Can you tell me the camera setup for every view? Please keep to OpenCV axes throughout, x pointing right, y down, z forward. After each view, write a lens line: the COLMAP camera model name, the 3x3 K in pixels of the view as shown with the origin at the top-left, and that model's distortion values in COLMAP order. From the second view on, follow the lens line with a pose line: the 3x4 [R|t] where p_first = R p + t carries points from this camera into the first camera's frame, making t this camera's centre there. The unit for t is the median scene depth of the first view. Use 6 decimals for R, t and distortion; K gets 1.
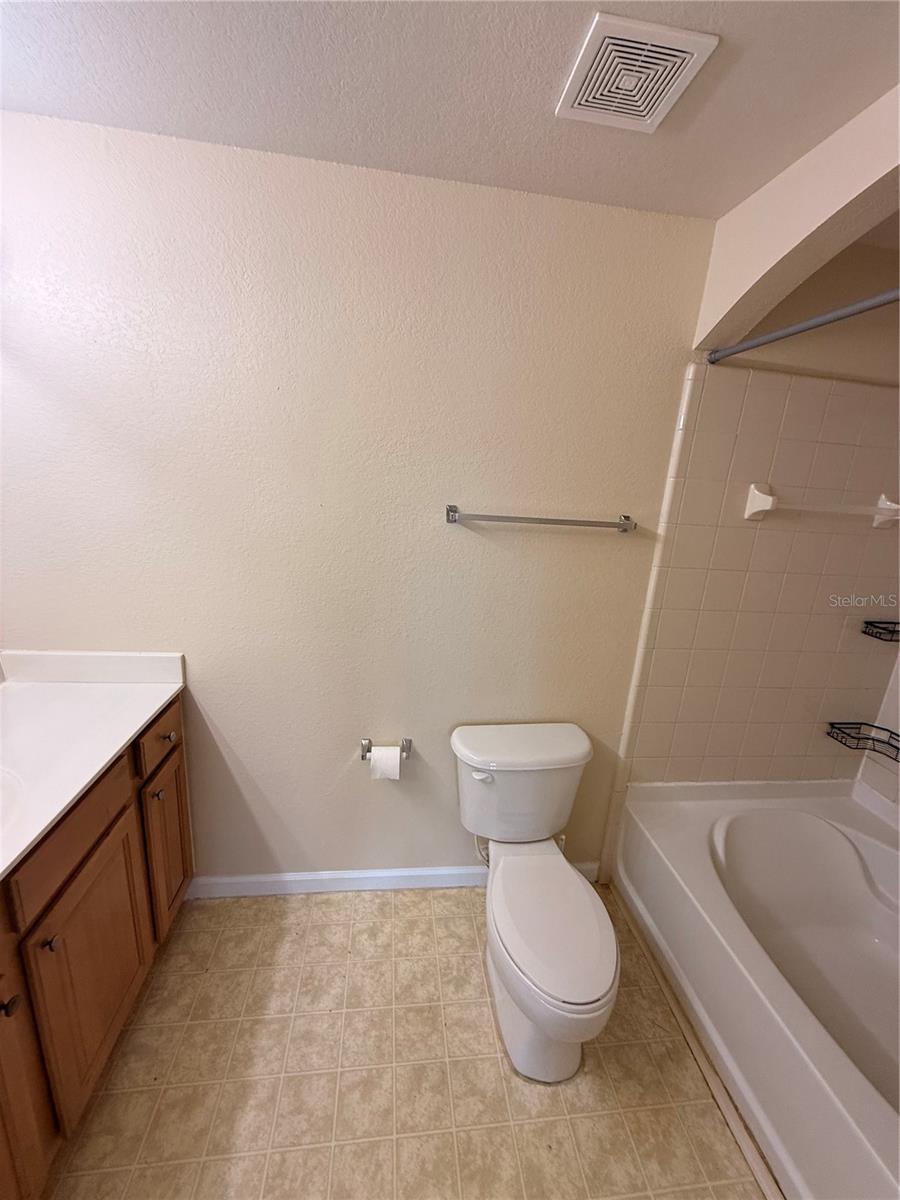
lens RADIAL K [[478.7, 0, 450.0], [0, 478.7, 597.2], [0, 0, 1]] dist [-0.001241, 0.000120]
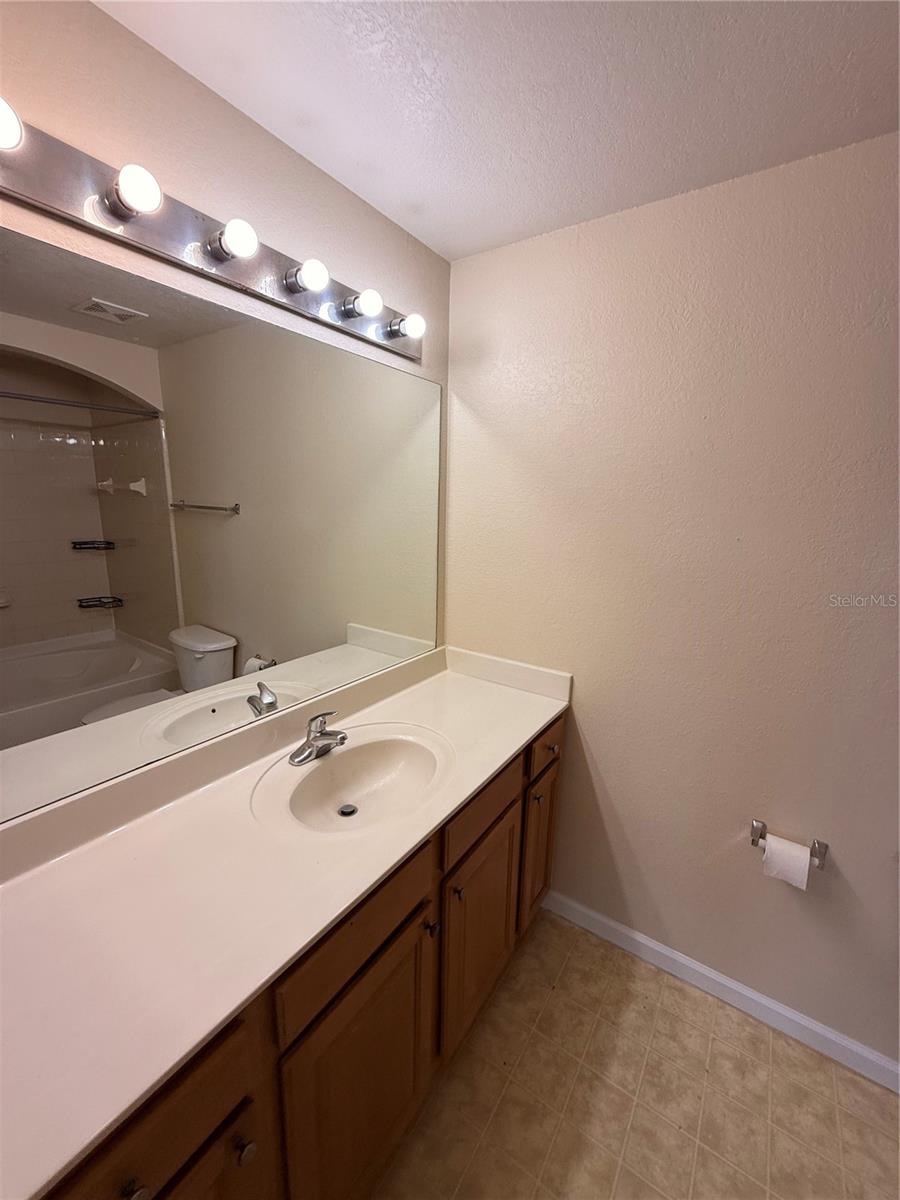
lens RADIAL K [[478.7, 0, 450.0], [0, 478.7, 596.1], [0, 0, 1]] dist [-0.001241, 0.000120]
pose [[0.750827, 0.084921, -0.655017, -0.080680], [-0.138000, 0.989983, -0.029837, 0.014141], [0.645922, 0.112795, 0.755024, -0.007721]]
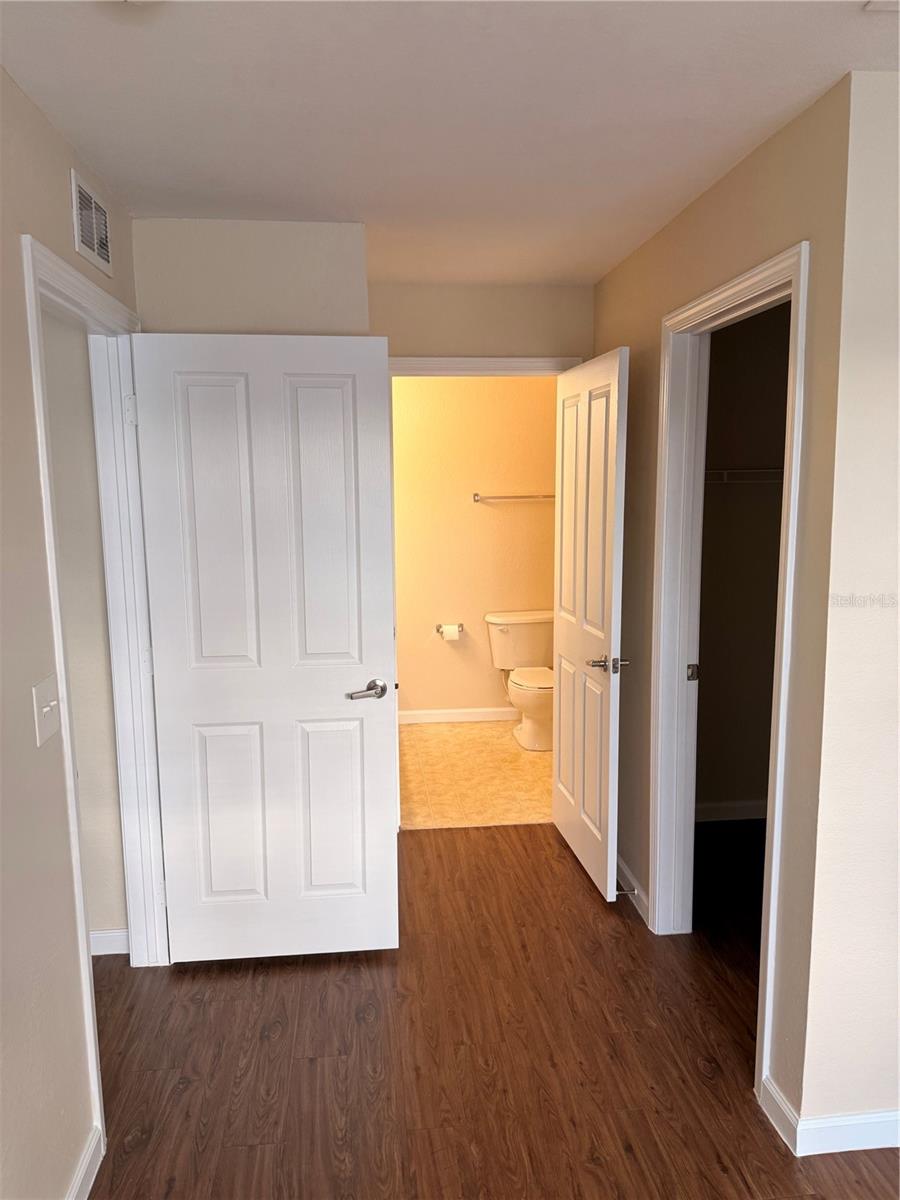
lens RADIAL K [[849.6, 0, 450.8], [0, 849.6, 599.7], [0, 0, 1]] dist [0.003116, -0.001366]
pose [[0.996534, -0.077982, -0.028966, -0.032613], [0.074214, 0.990709, -0.113965, 0.676570], [0.037585, 0.111420, 0.993062, -2.607772]]
